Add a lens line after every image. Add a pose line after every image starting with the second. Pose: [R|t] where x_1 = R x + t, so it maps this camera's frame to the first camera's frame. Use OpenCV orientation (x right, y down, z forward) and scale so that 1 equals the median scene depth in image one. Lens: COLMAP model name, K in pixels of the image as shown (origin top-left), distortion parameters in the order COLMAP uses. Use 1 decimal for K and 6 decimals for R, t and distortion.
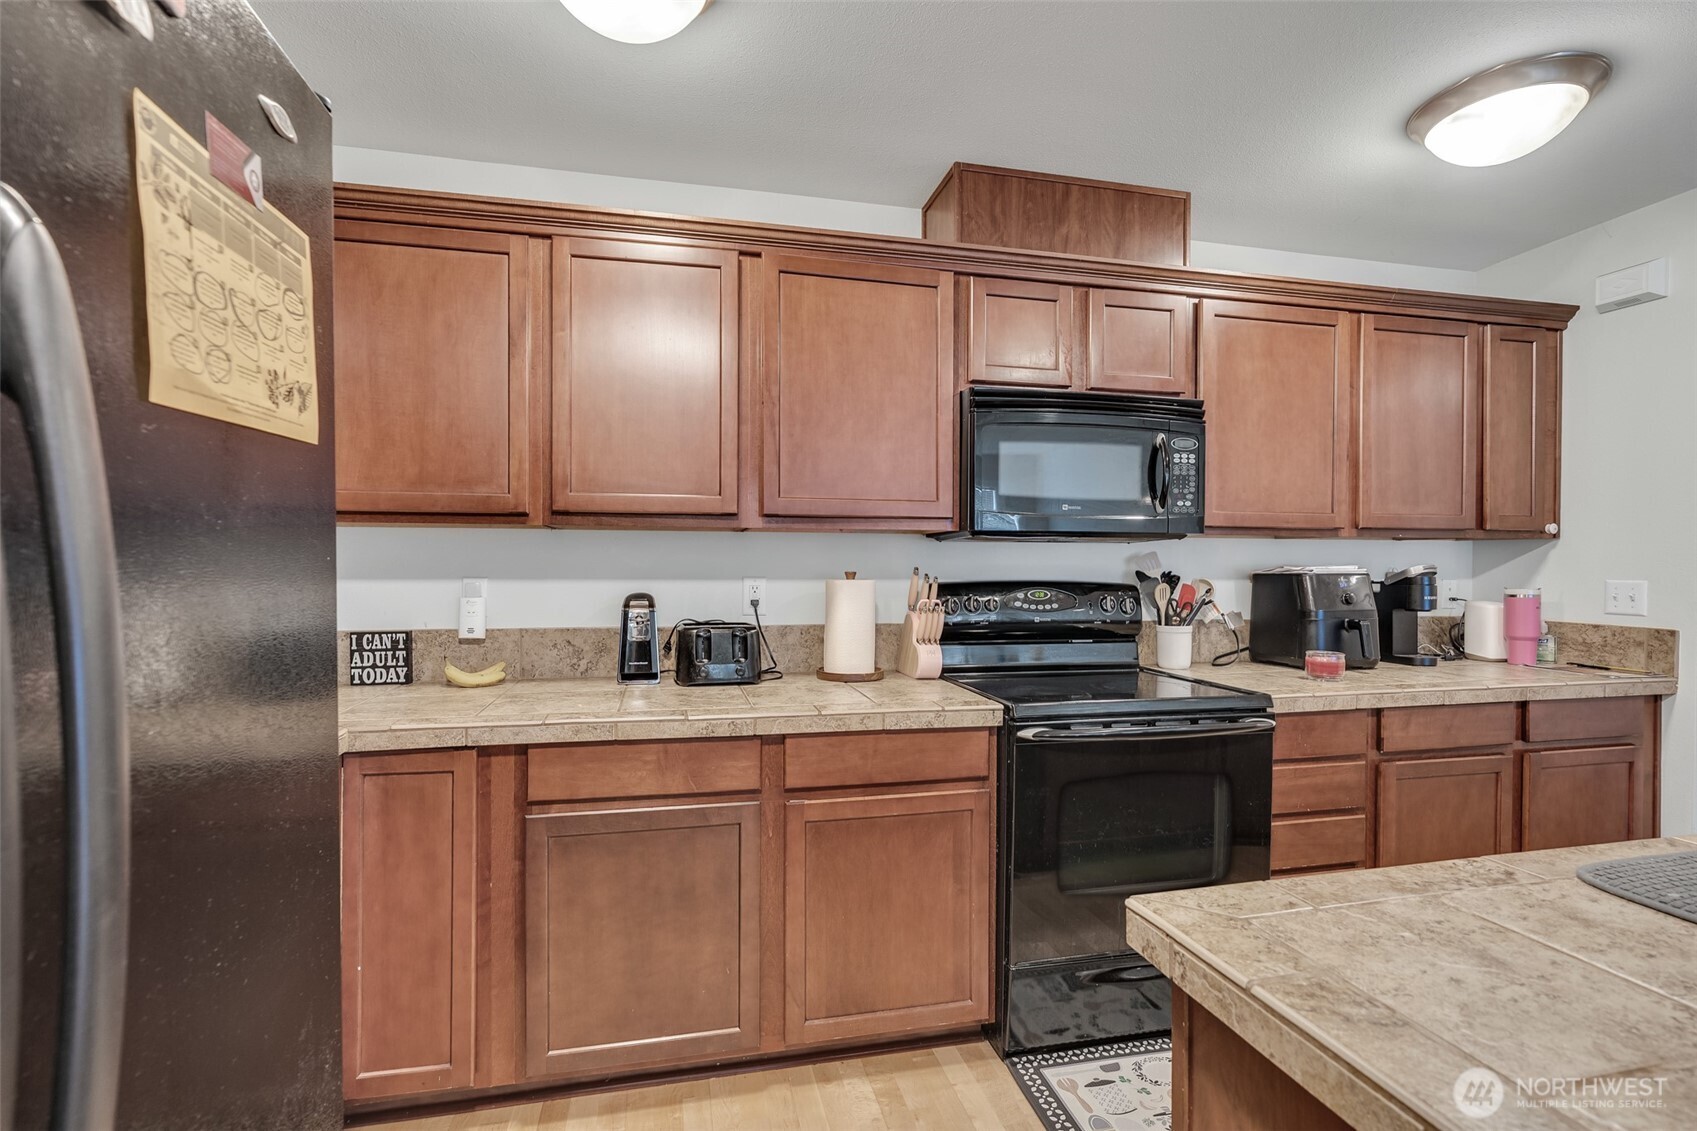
lens RADIAL K [[763.5, 0, 841.2], [0, 763.5, 569.7], [0, 0, 1]] dist [-0.009894, 0.002161]
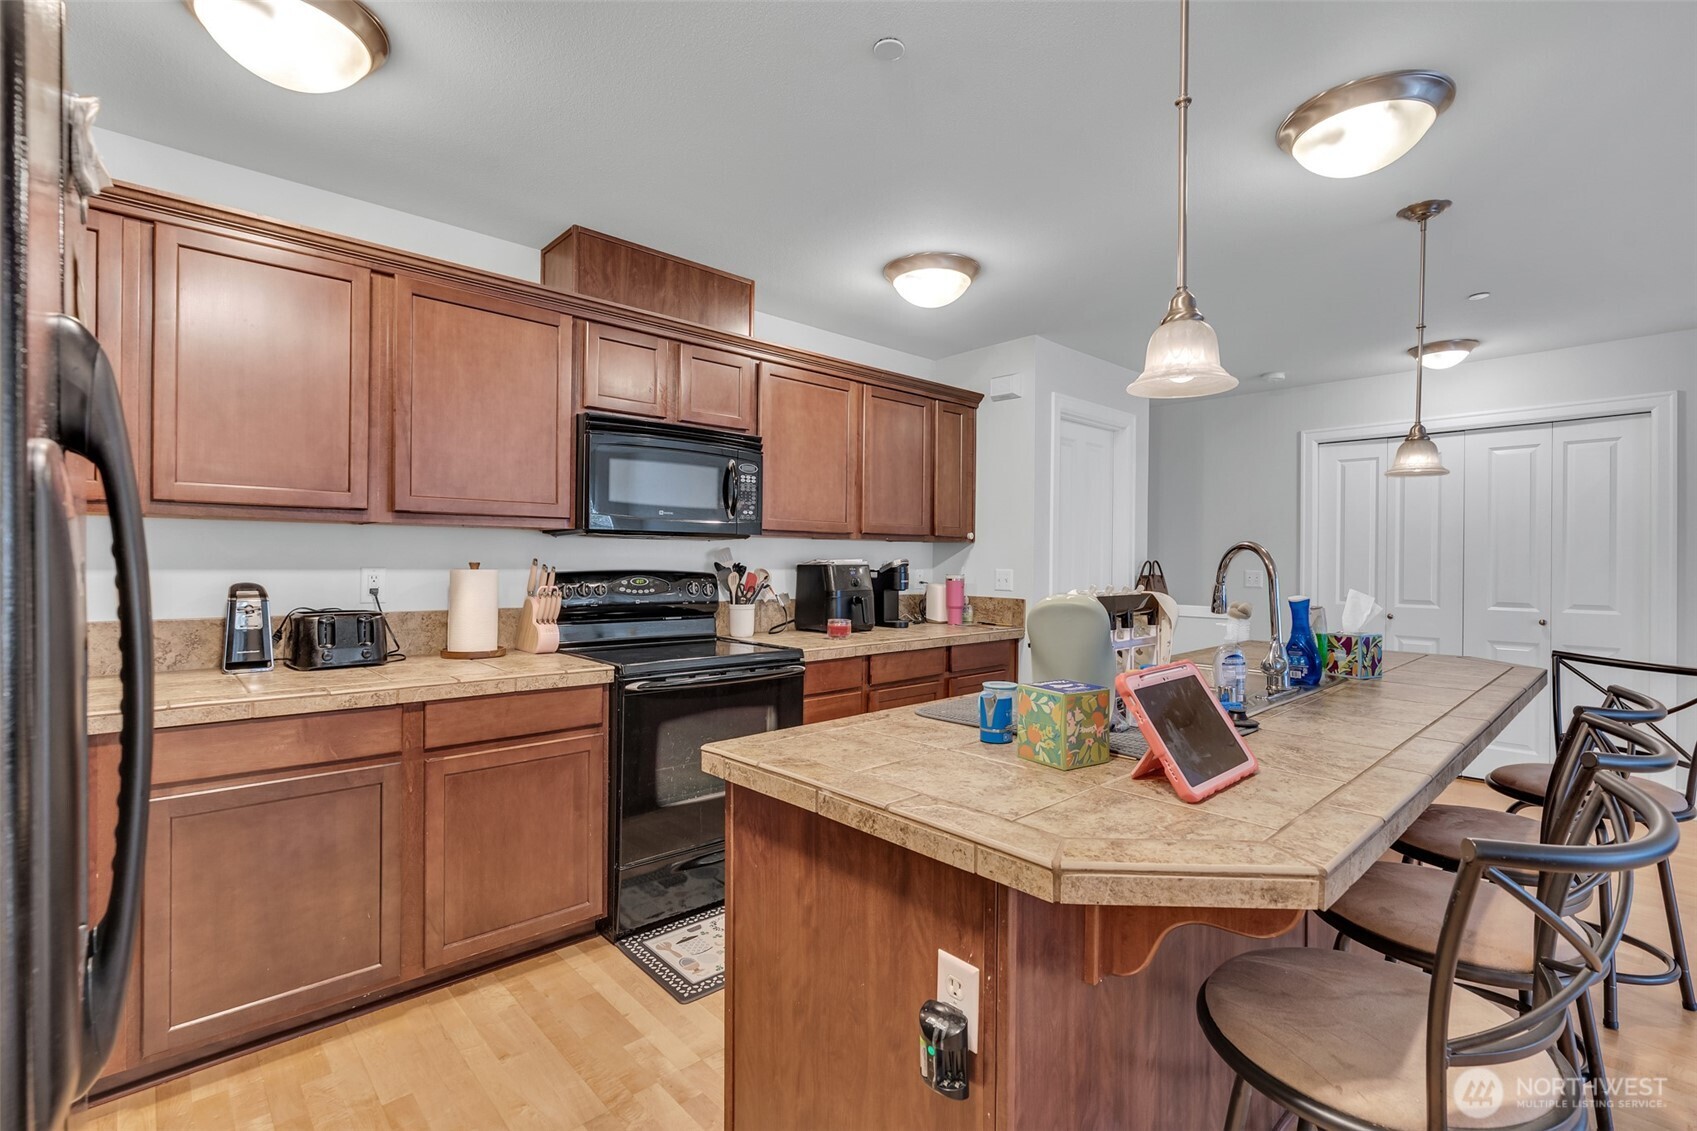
lens RADIAL K [[763.5, 0, 842.1], [0, 763.5, 560.8], [0, 0, 1]] dist [-0.009894, 0.002161]
pose [[0.864267, 0.003909, 0.503019, -0.090658], [-0.002957, 0.999992, -0.002690, 0.001658], [-0.503025, 0.000837, 0.864271, -0.267473]]
